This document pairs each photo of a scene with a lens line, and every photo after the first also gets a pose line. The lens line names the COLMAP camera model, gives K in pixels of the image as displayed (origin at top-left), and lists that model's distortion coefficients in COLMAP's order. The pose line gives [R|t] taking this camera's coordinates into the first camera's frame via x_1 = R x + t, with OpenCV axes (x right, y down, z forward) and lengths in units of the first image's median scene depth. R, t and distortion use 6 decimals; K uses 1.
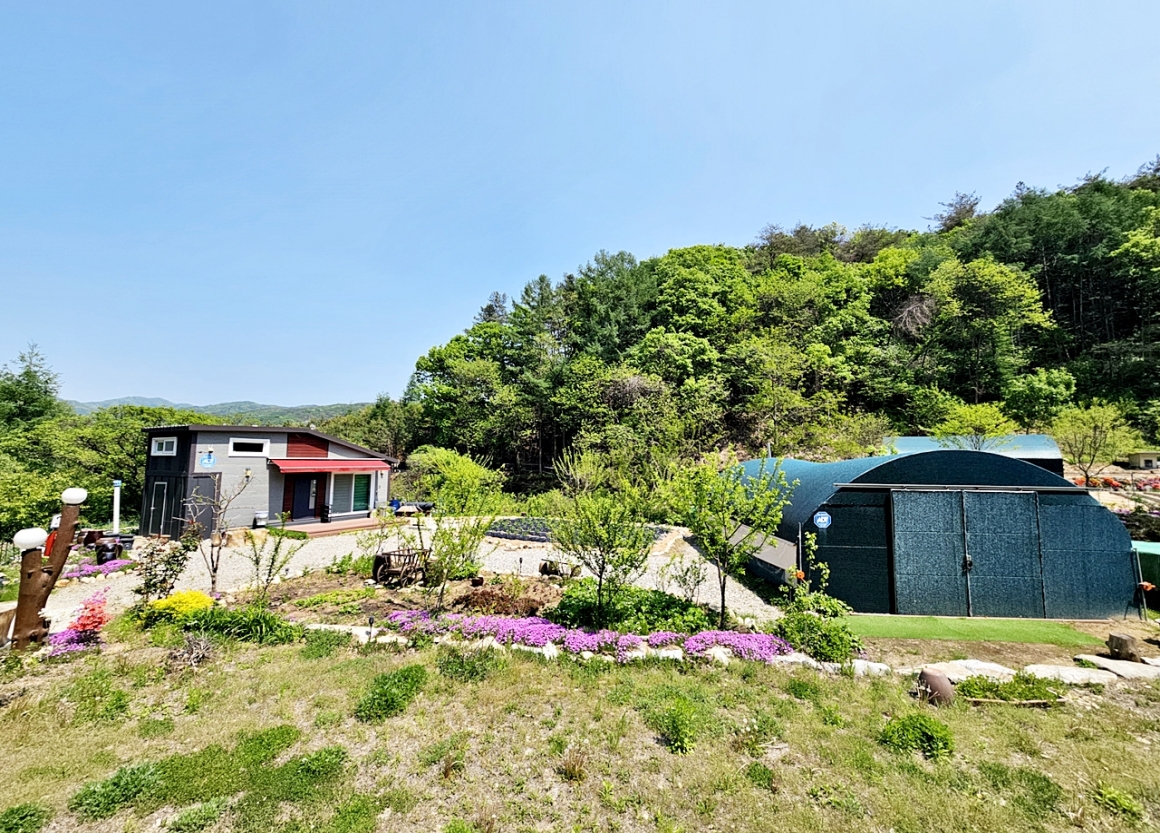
lens RADIAL K [[475.1, 0, 576.9], [0, 475.1, 415.6], [0, 0, 1]] dist [-0.003473, 0.000728]
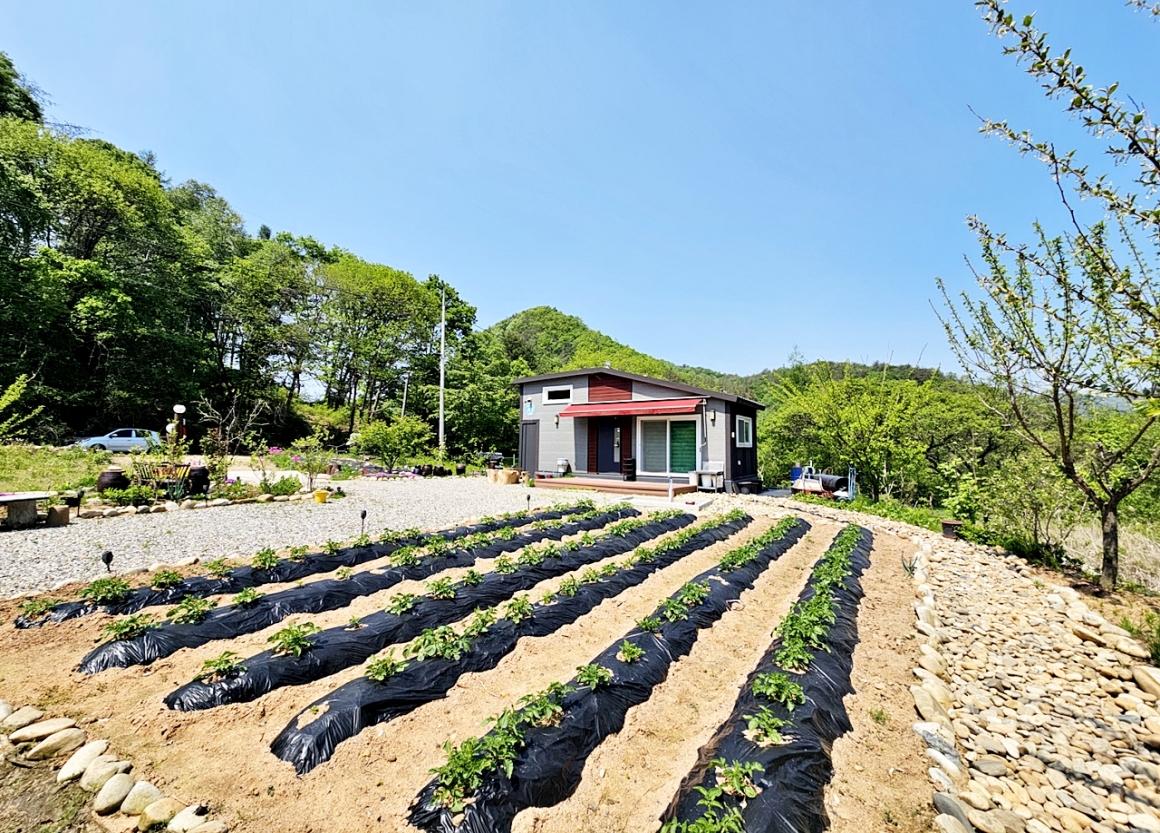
lens RADIAL K [[475.1, 0, 584.0], [0, 475.1, 413.1], [0, 0, 1]] dist [-0.003473, 0.000728]
pose [[-0.066343, -0.083595, -0.994289, 0.261130], [0.083069, 0.992562, -0.088992, 0.167160], [0.994333, -0.088499, -0.058905, 0.923831]]
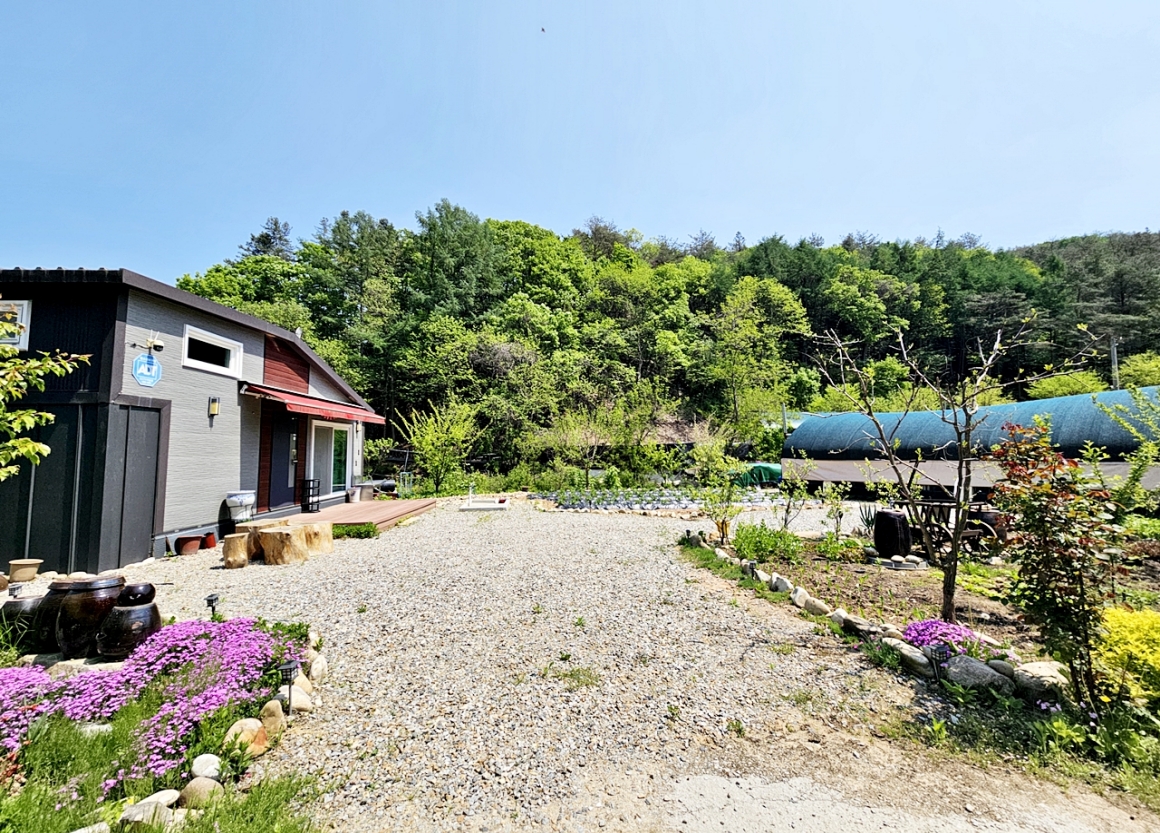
lens RADIAL K [[475.1, 0, 580.7], [0, 475.1, 414.1], [0, 0, 1]] dist [-0.003473, 0.000728]
pose [[0.851426, 0.027462, 0.523756, -0.520456], [-0.037796, 0.999245, 0.009048, 0.089934], [-0.523112, -0.027499, 0.851820, 0.349194]]
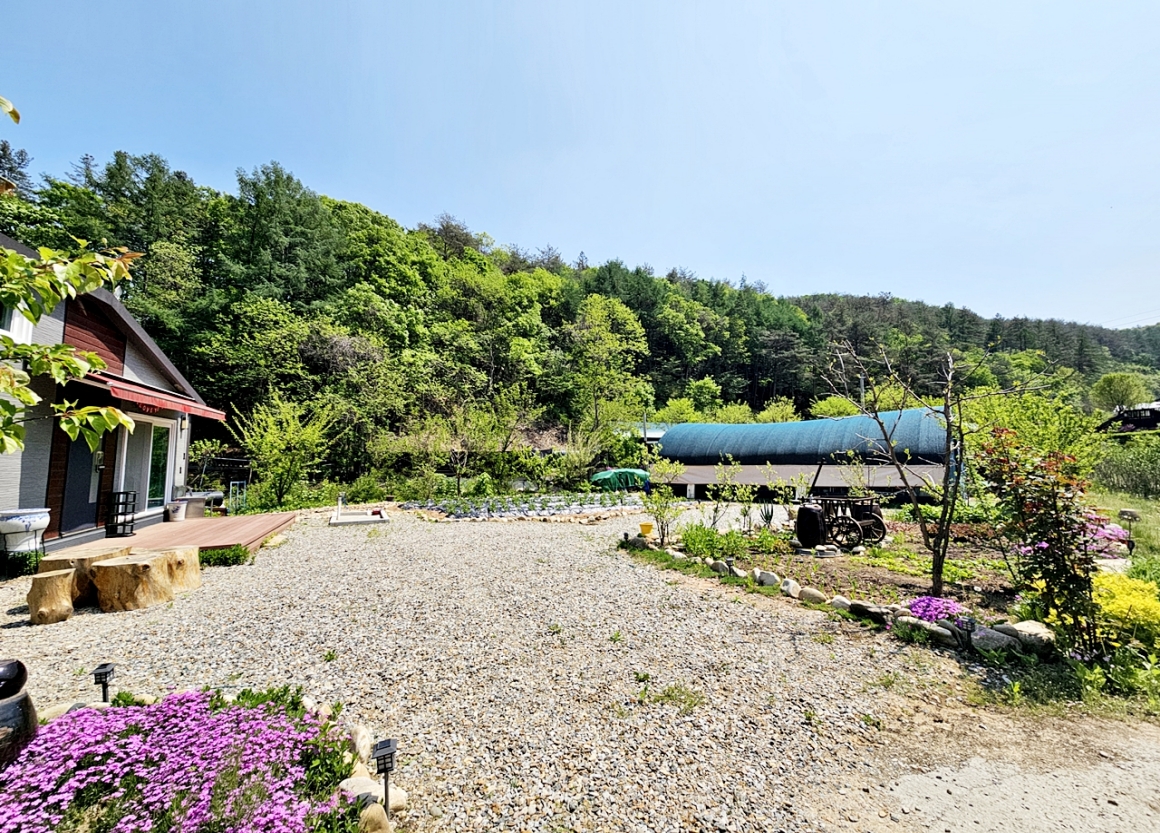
lens RADIAL K [[475.1, 0, 580.0], [0, 475.1, 412.7], [0, 0, 1]] dist [-0.003473, 0.000728]
pose [[0.626086, 0.063623, 0.777154, -0.568389], [-0.066573, 0.997388, -0.028020, 0.099143], [-0.776907, -0.034195, 0.628686, 0.415233]]
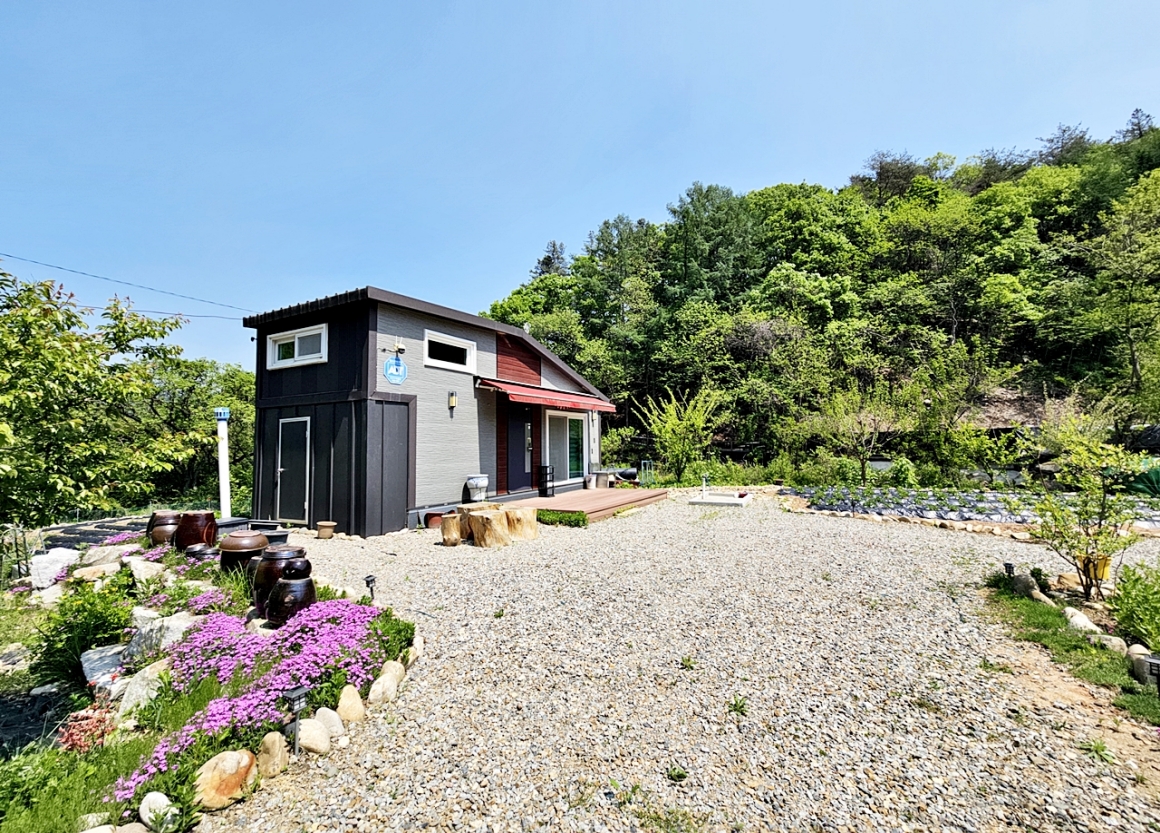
lens RADIAL K [[475.1, 0, 579.6], [0, 475.1, 415.1], [0, 0, 1]] dist [-0.003473, 0.000728]
pose [[0.999837, -0.017336, -0.005018, -0.454660], [0.017519, 0.999083, 0.039056, 0.097670], [0.004336, -0.039137, 0.999224, 0.395336]]
